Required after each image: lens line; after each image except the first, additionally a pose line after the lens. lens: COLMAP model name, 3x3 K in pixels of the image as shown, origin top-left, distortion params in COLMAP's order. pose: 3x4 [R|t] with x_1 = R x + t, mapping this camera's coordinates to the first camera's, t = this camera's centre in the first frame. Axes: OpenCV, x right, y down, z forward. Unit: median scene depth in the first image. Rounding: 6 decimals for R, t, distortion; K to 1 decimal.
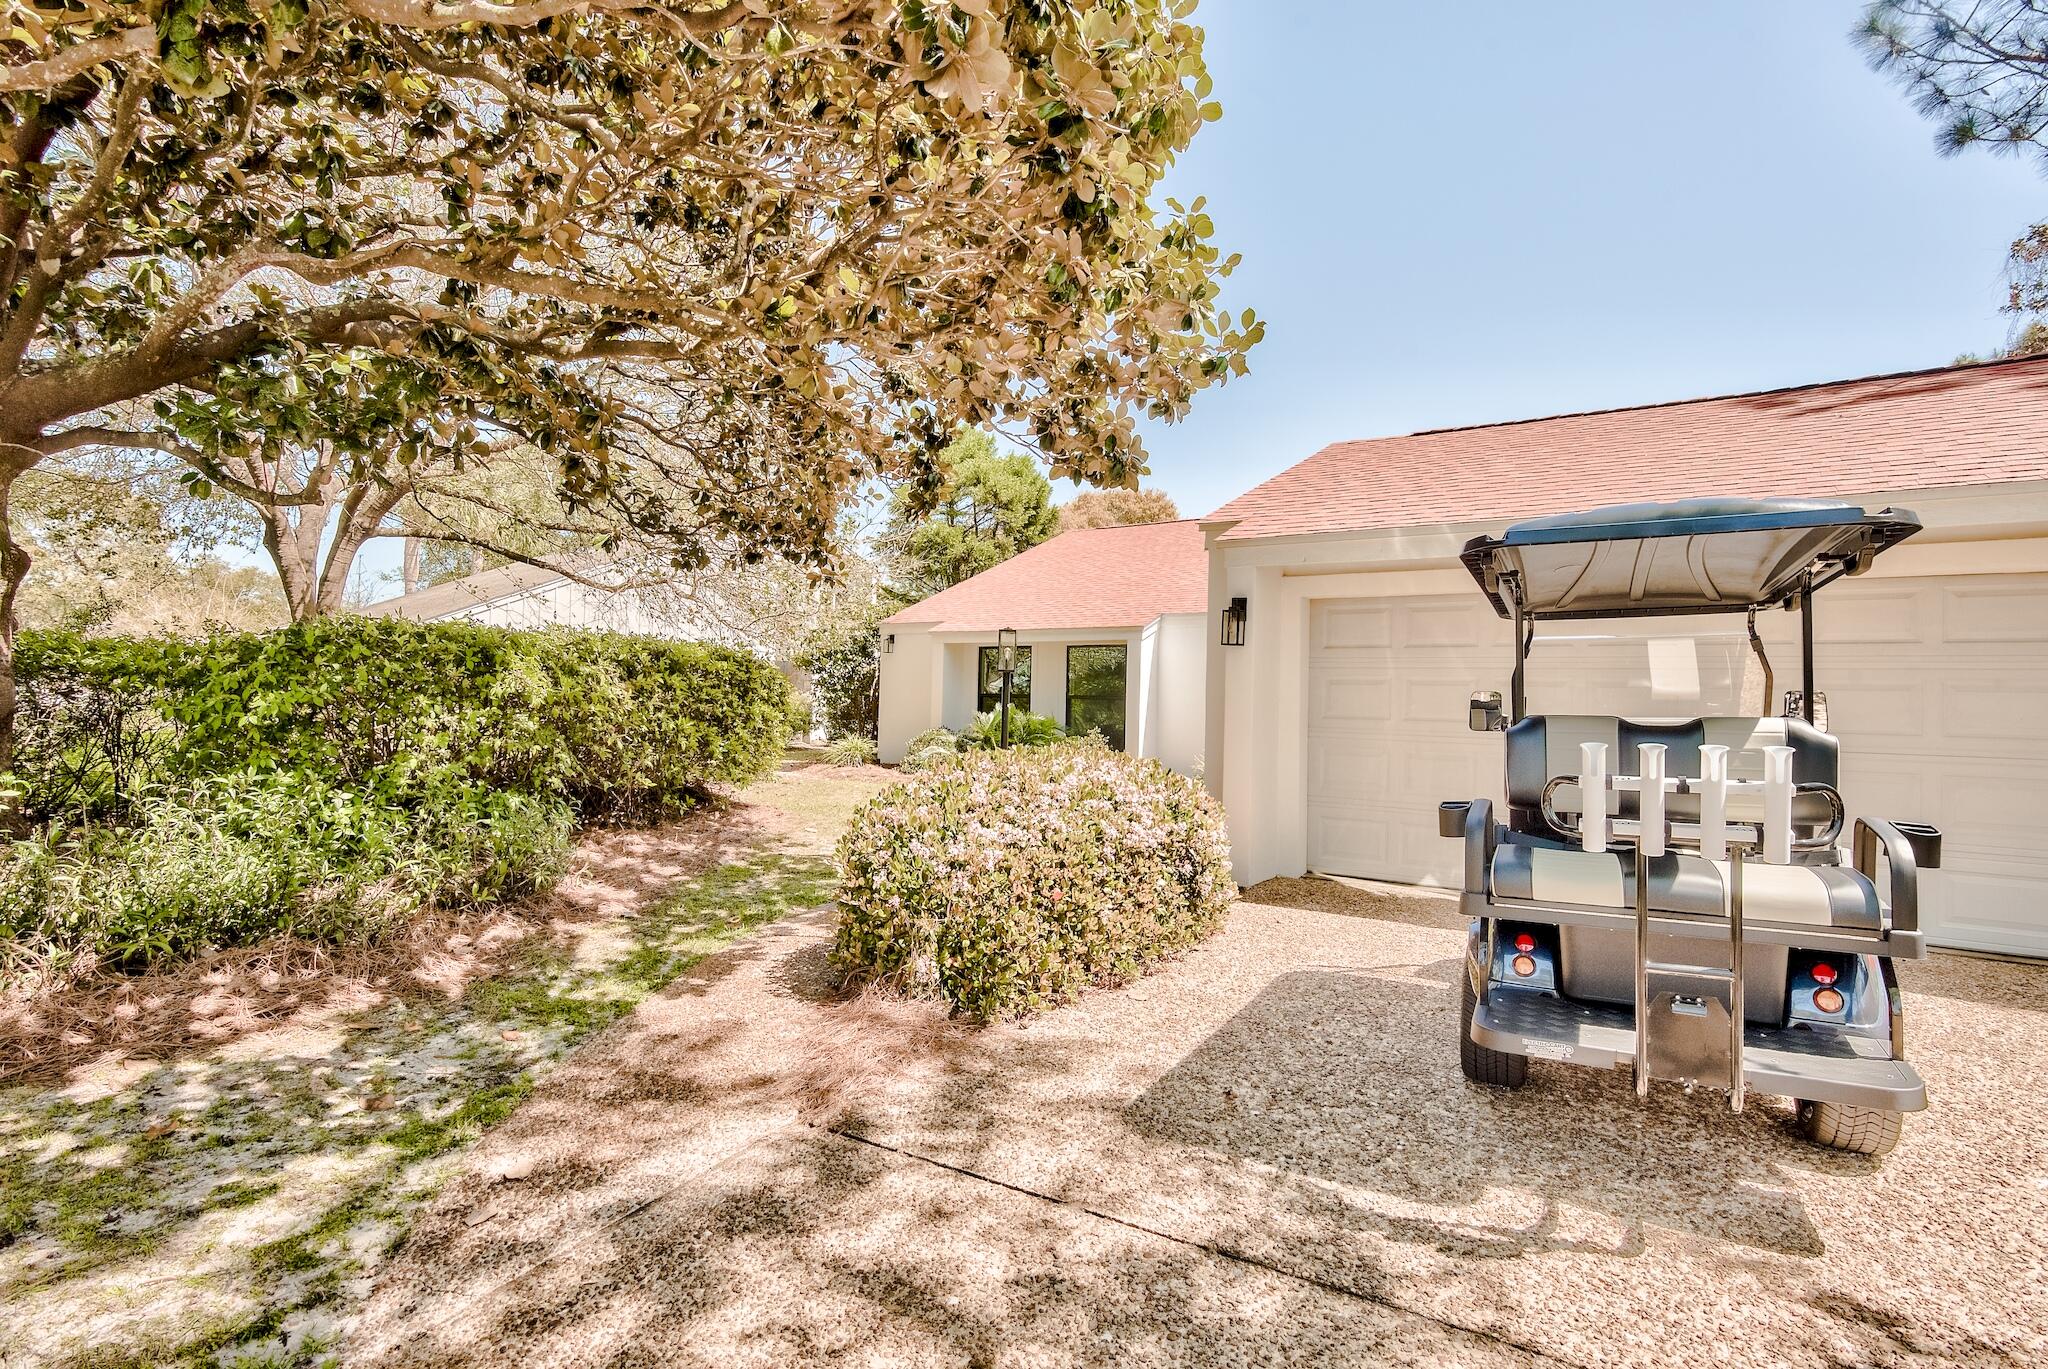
lens RADIAL K [[1029.0, 0, 1024.0], [0, 1029.0, 684.5], [0, 0, 1]] dist [-0.000070, 0.000086]
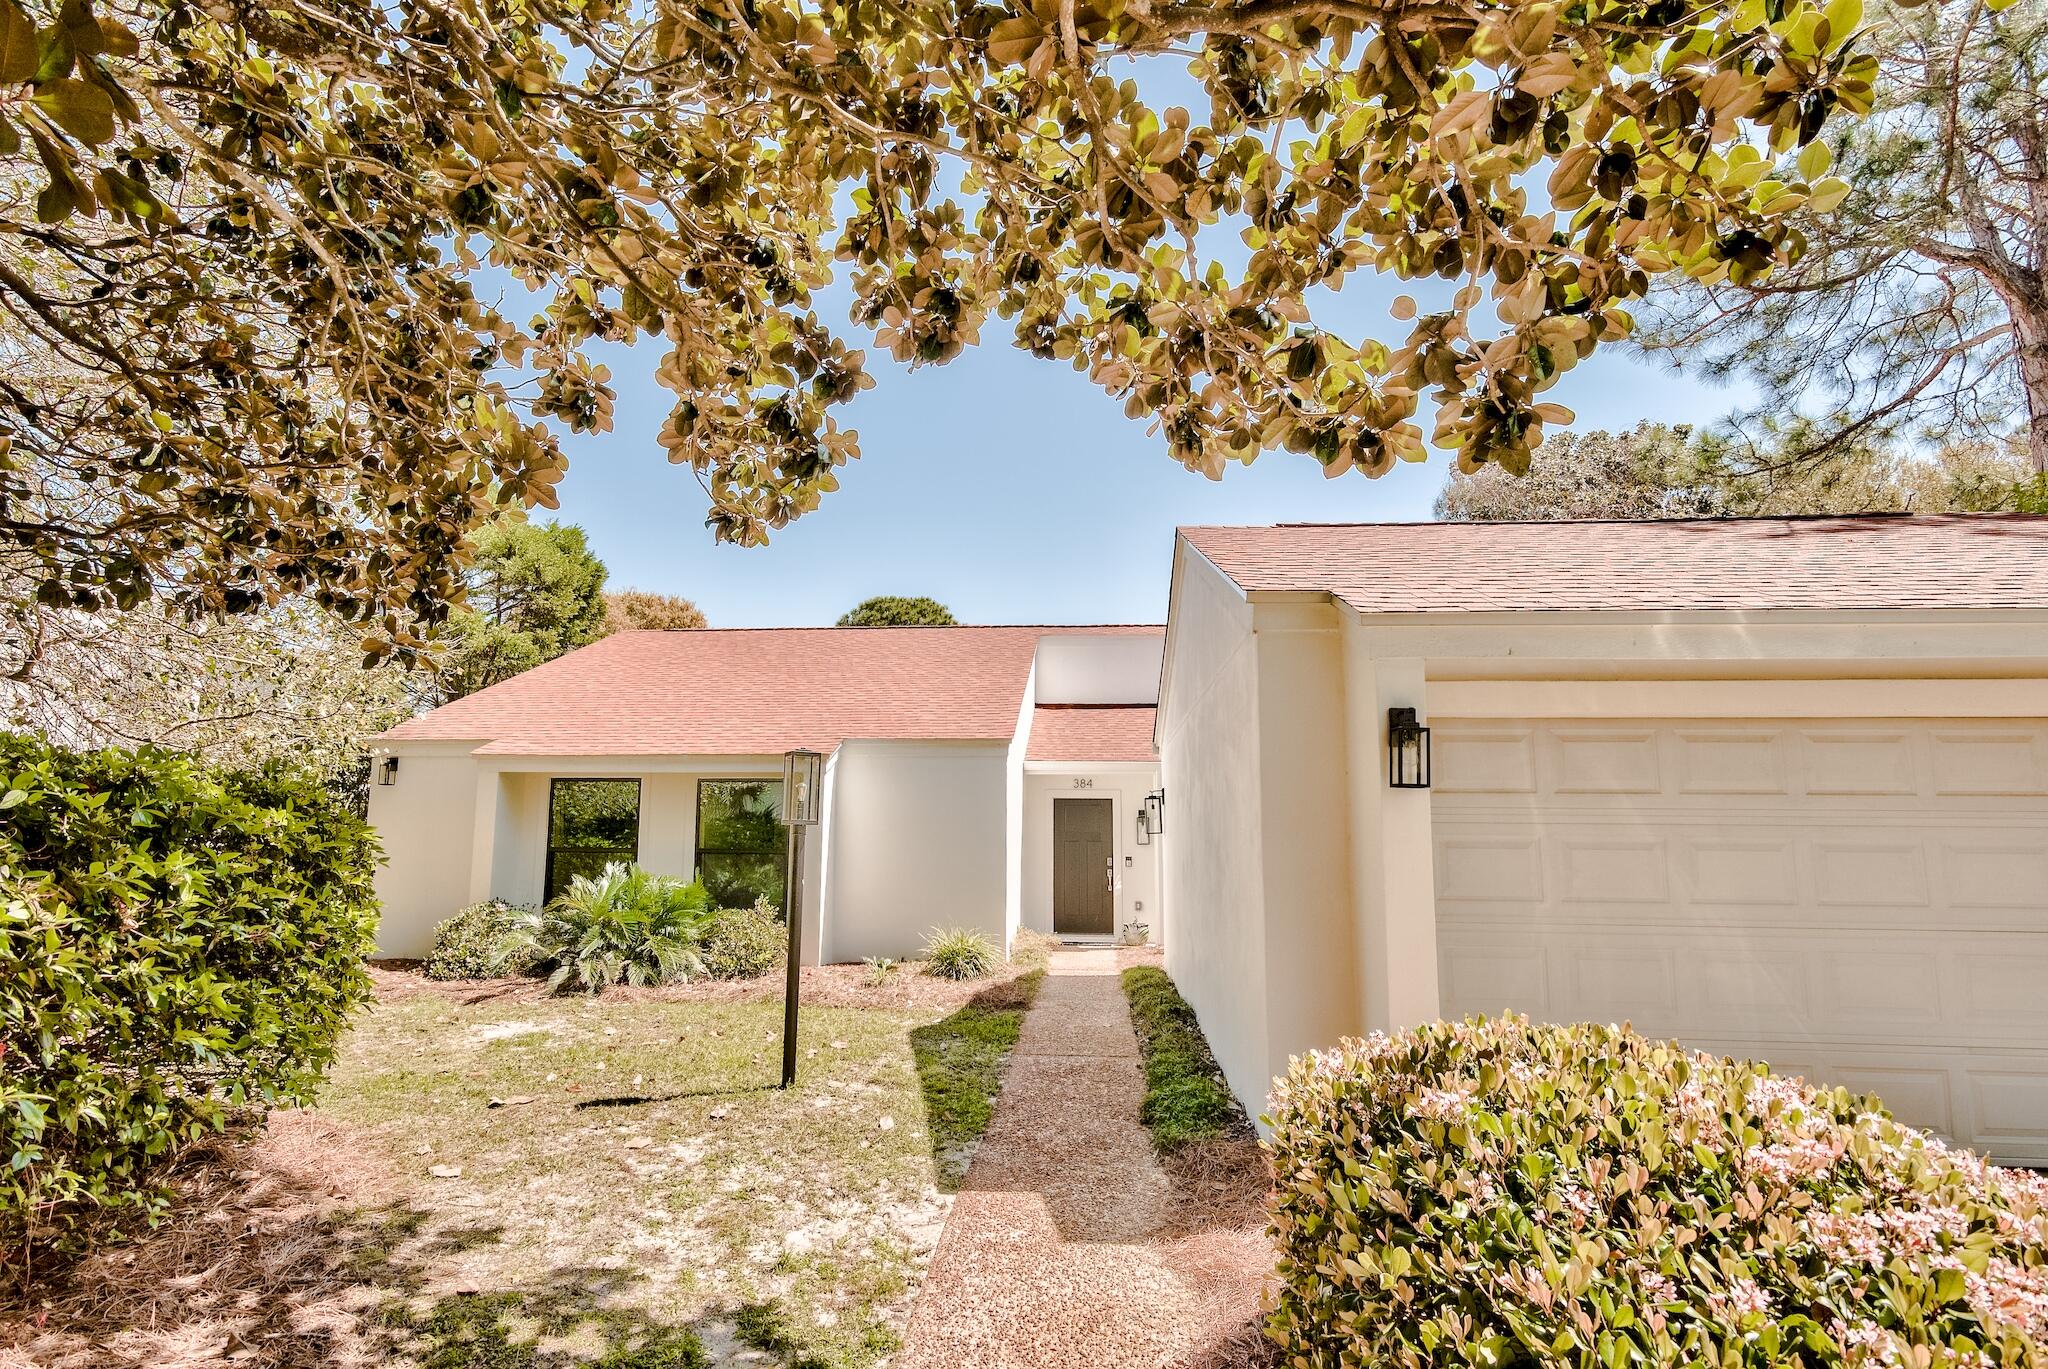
lens RADIAL K [[1075.3, 0, 1024.0], [0, 1075.3, 684.5], [0, 0, 1]] dist [0.023305, 0.000537]
pose [[0.881285, 0.058033, 0.469009, -0.167191], [0.000927, 0.992217, -0.124514, -0.012533], [-0.472585, 0.110167, 0.874372, 0.333049]]
